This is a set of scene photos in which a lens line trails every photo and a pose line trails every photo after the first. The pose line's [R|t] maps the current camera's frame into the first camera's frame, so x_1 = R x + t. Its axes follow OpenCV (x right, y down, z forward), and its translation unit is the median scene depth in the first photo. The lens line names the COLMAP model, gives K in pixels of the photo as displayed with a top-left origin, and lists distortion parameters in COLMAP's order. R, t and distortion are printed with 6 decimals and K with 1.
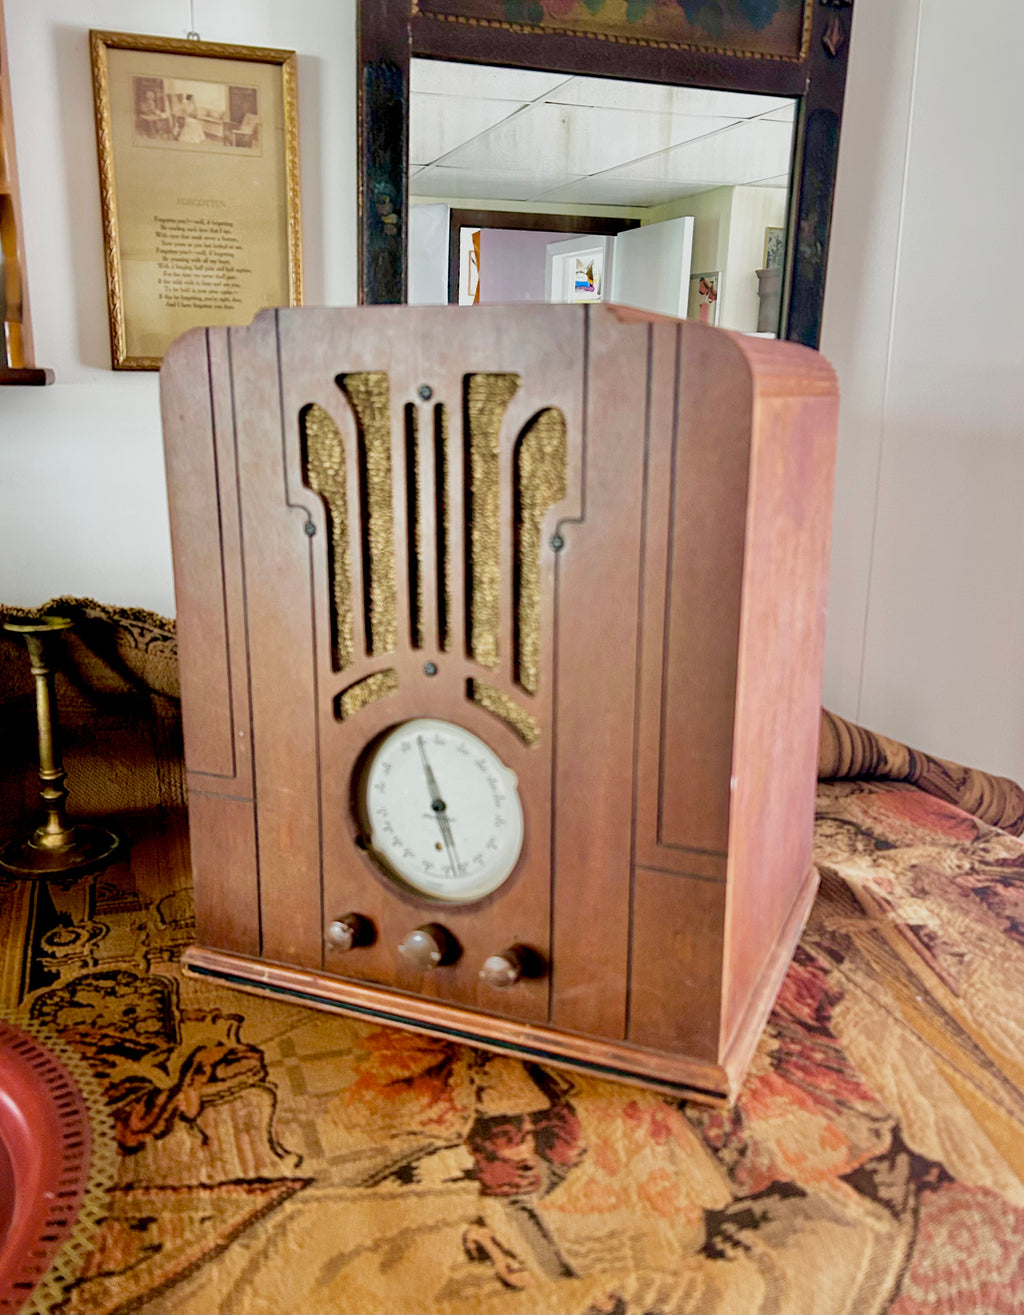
lens RADIAL K [[1145.9, 0, 509.7], [0, 1145.9, 702.0], [0, 0, 1]] dist [0.006556, -0.006927]
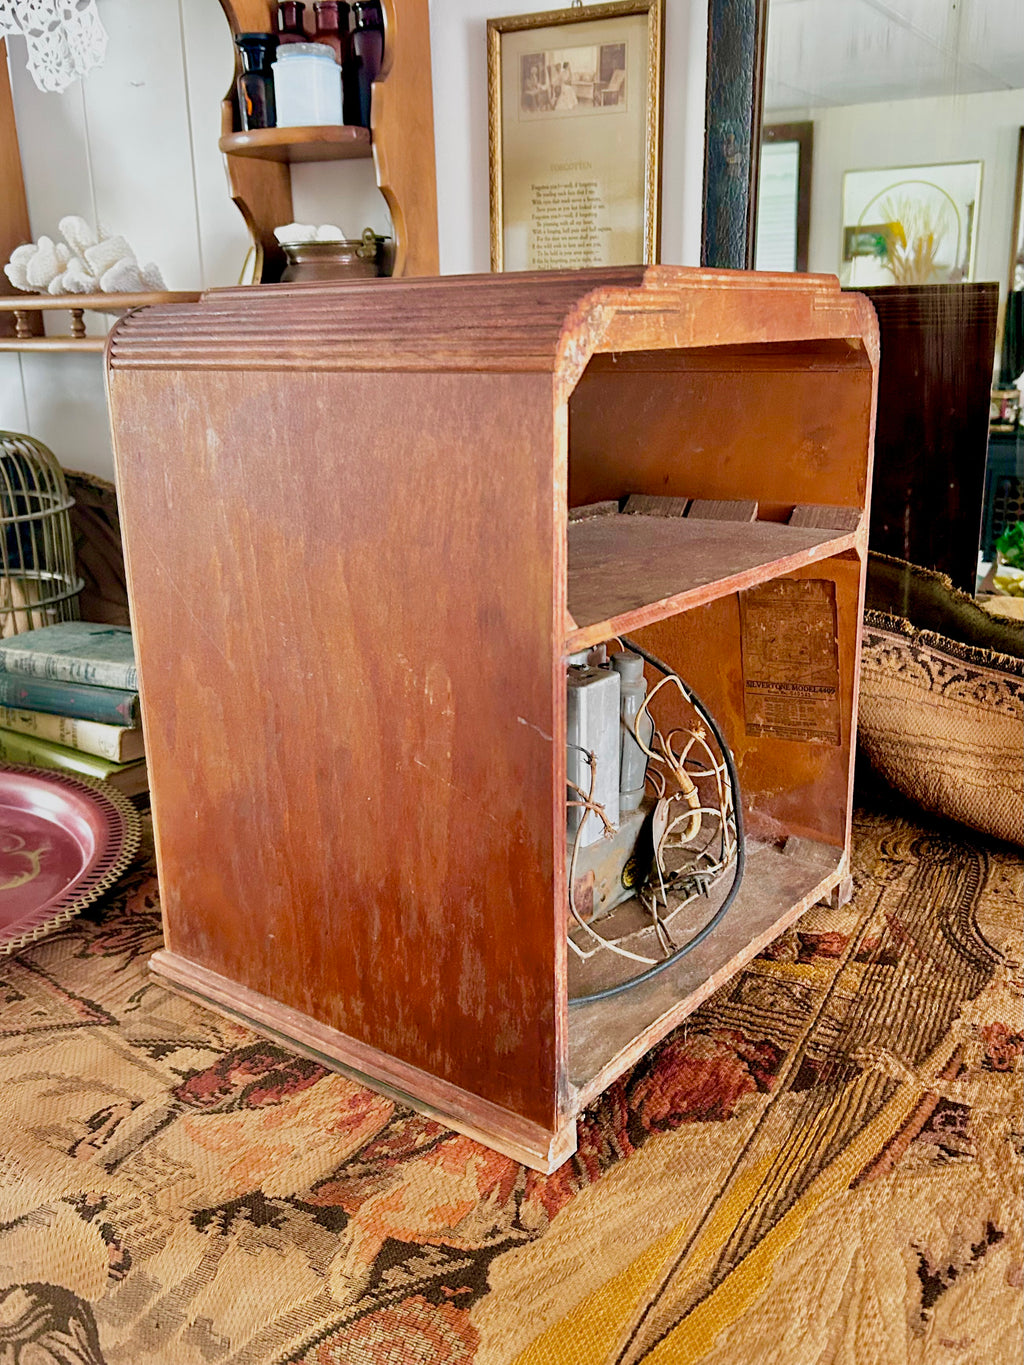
lens RADIAL K [[1208.7, 0, 535.2], [0, 1208.7, 696.1], [0, 0, 1]] dist [0.001663, 0.000083]
pose [[0.697665, 0.189725, -0.690846, 0.585033], [-0.164037, 0.980983, 0.103749, -0.079460], [0.697392, 0.040942, 0.715519, 0.230627]]
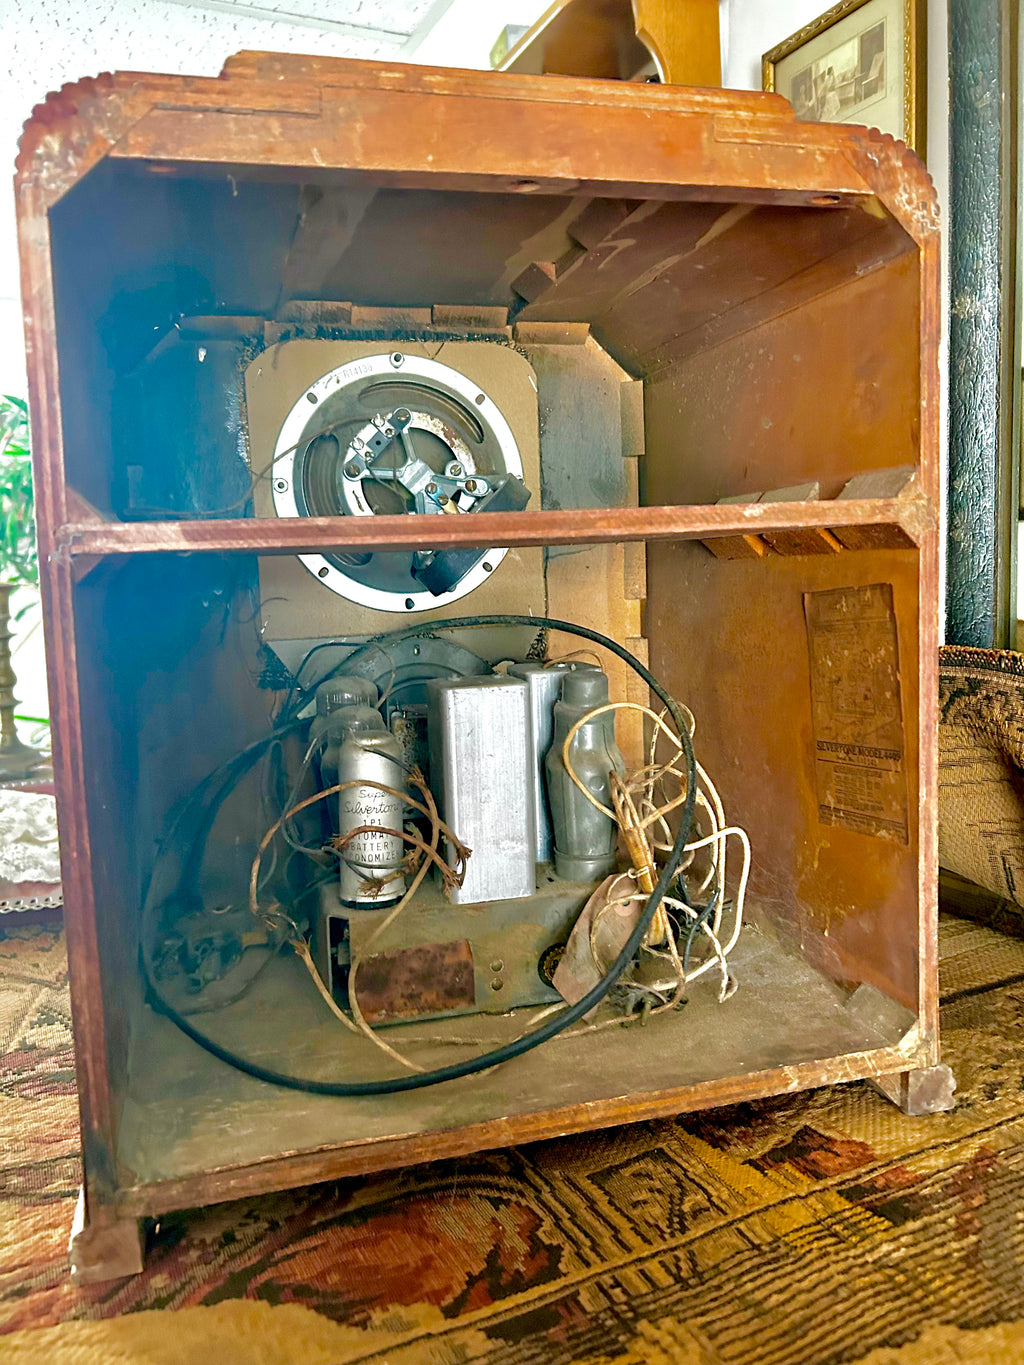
lens RADIAL K [[1047.3, 0, 500.6], [0, 1047.3, 683.8], [0, 0, 1]] dist [-0.002661, -0.000626]
pose [[0.109519, 0.100071, -0.988934, 0.589805], [-0.214608, 0.973834, 0.074776, -0.057224], [0.970541, 0.204044, 0.128129, 0.763695]]
